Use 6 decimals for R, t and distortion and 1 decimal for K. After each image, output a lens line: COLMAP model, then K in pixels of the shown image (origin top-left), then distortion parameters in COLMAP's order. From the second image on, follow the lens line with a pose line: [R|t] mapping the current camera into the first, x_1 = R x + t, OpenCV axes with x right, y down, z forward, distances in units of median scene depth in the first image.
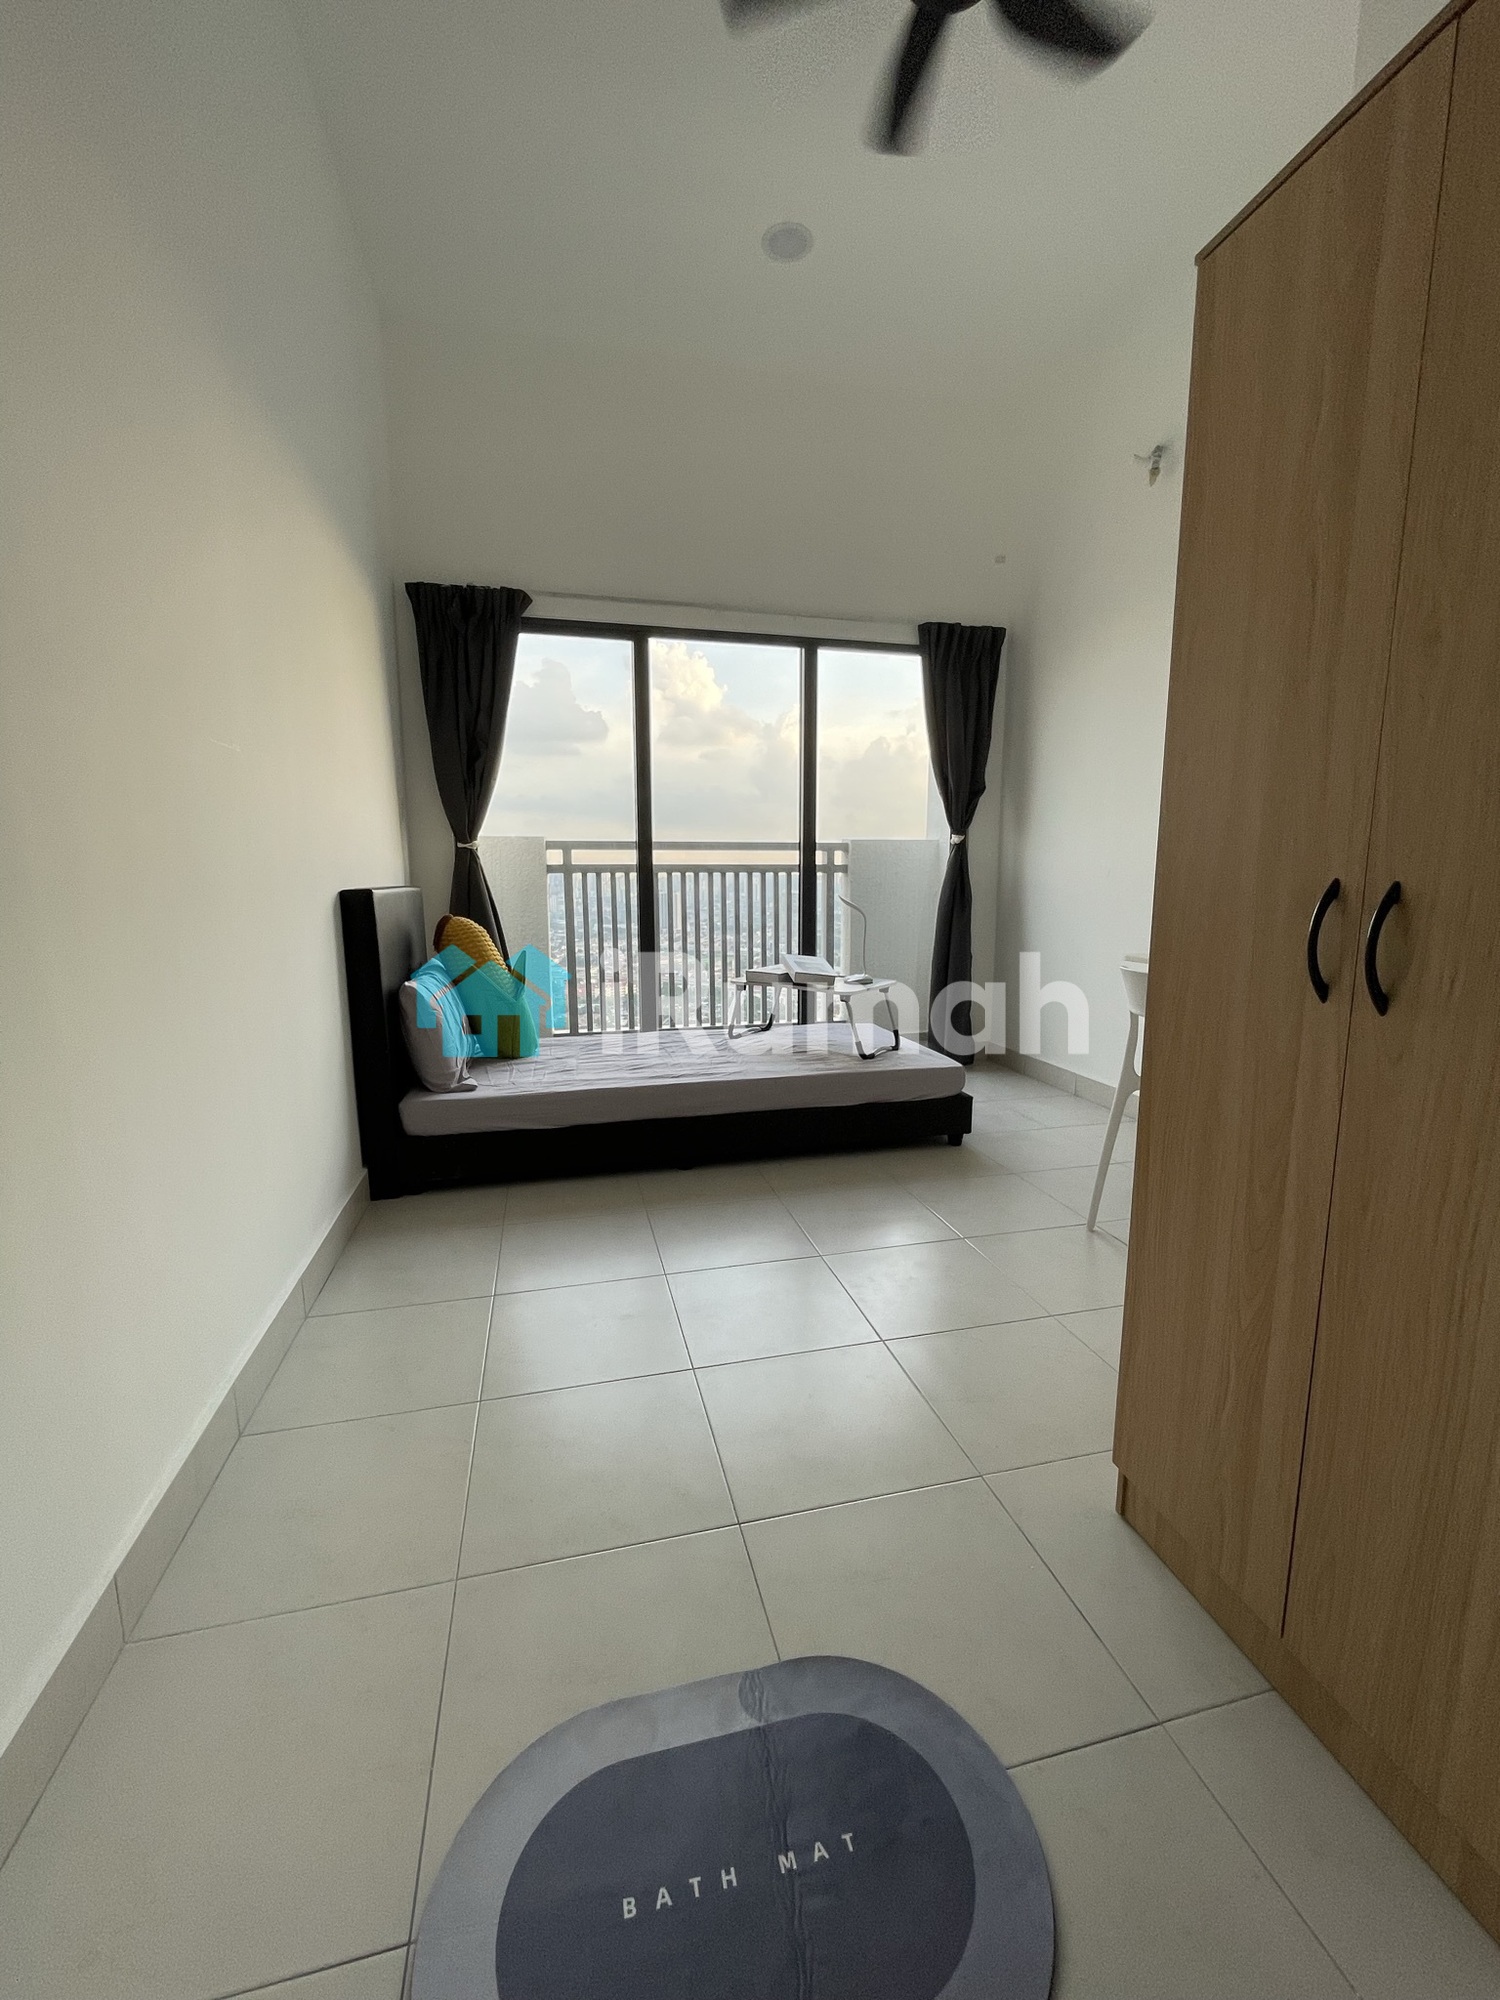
lens RADIAL K [[813.1, 0, 751.7], [0, 813.1, 1005.1], [0, 0, 1]] dist [-0.002382, 0.000101]
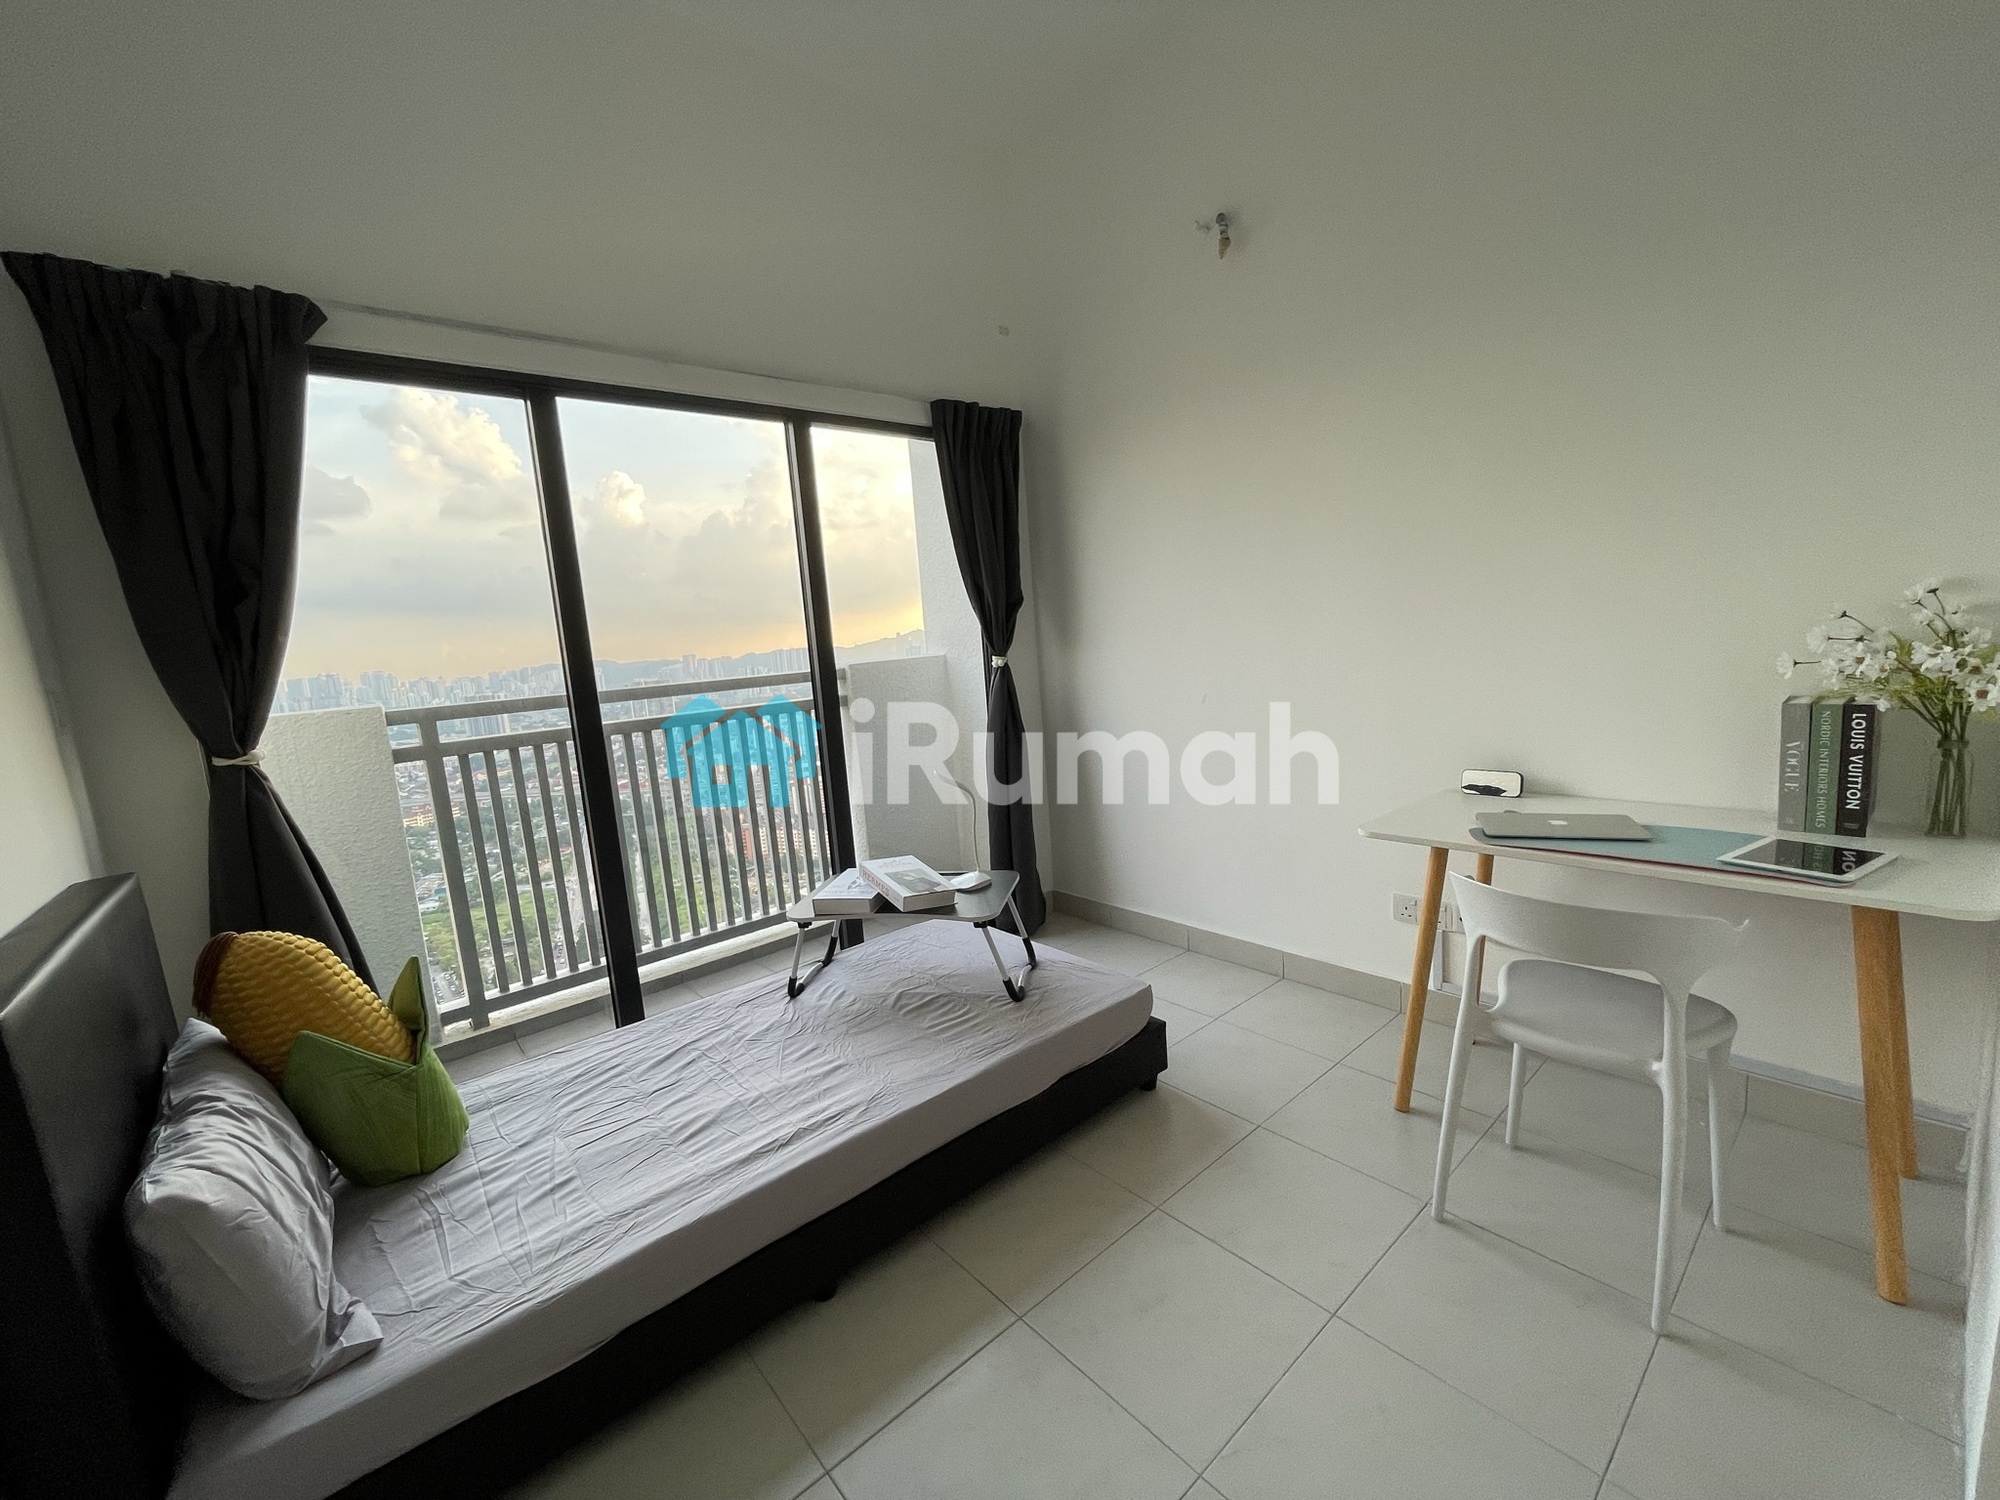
lens RADIAL K [[813.1, 0, 1000.1], [0, 813.1, 751.0], [0, 0, 1]] dist [-0.002382, 0.000101]
pose [[0.891063, -0.127061, 0.435732, -0.135427], [0.141270, 0.989971, -0.000217, -0.132140], [-0.431335, 0.061749, 0.900076, 0.305512]]
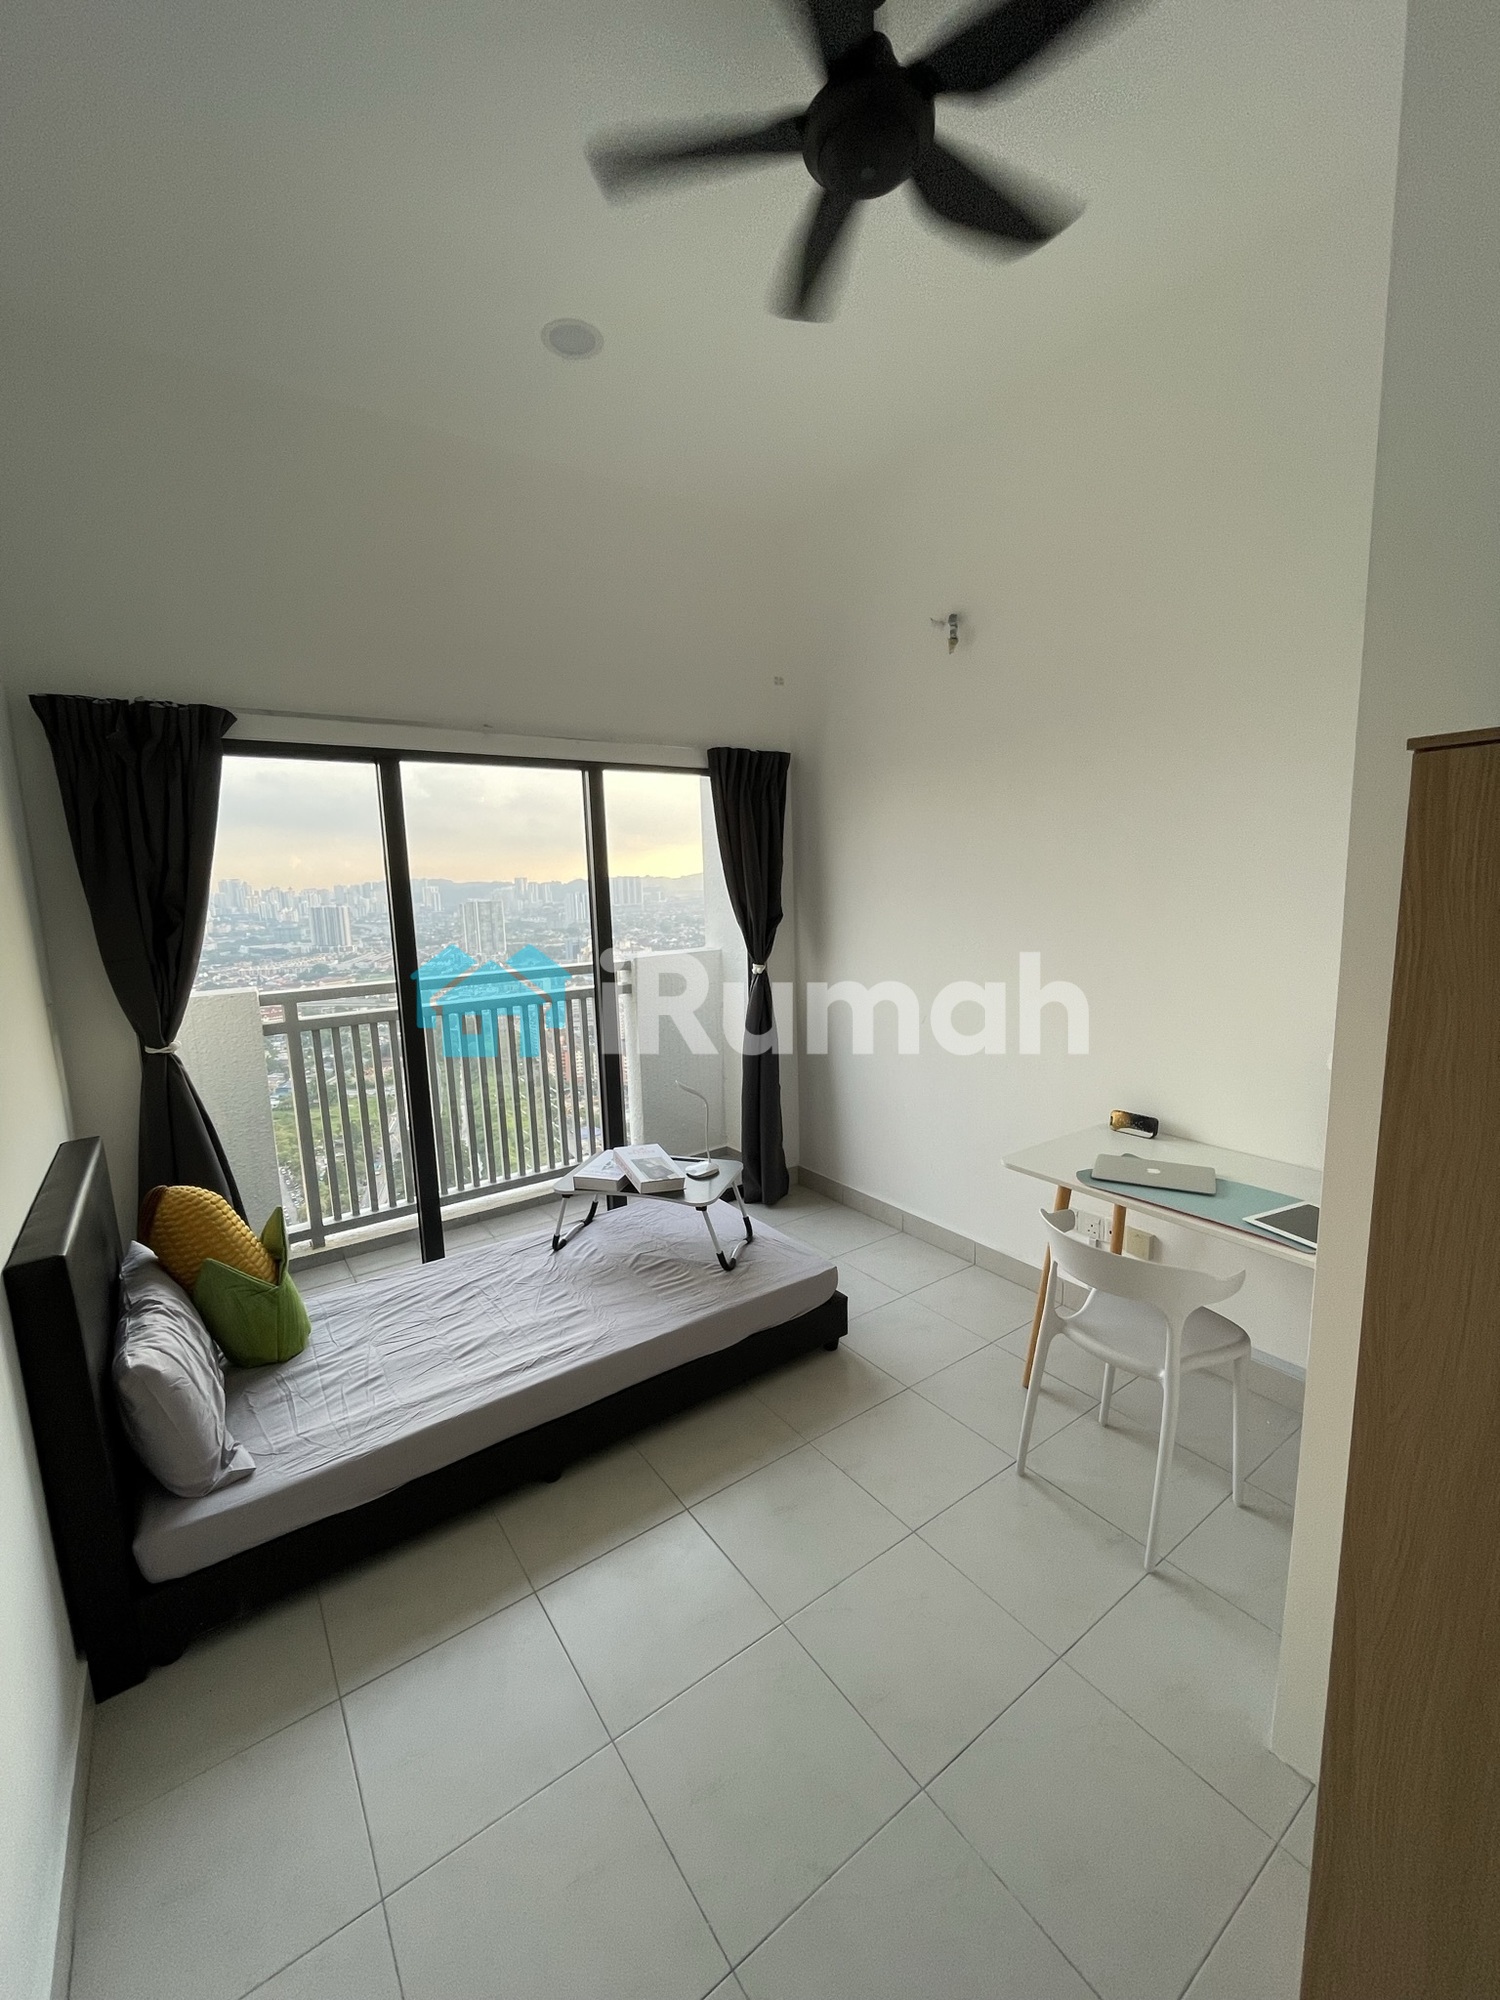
lens RADIAL K [[813.1, 0, 749.5], [0, 813.1, 1001.4], [0, 0, 1]] dist [-0.002382, 0.000101]
pose [[0.930846, -0.080239, 0.356492, -0.115497], [0.082787, 0.996534, 0.008131, -0.201982], [-0.355909, 0.021944, 0.934263, 0.131452]]
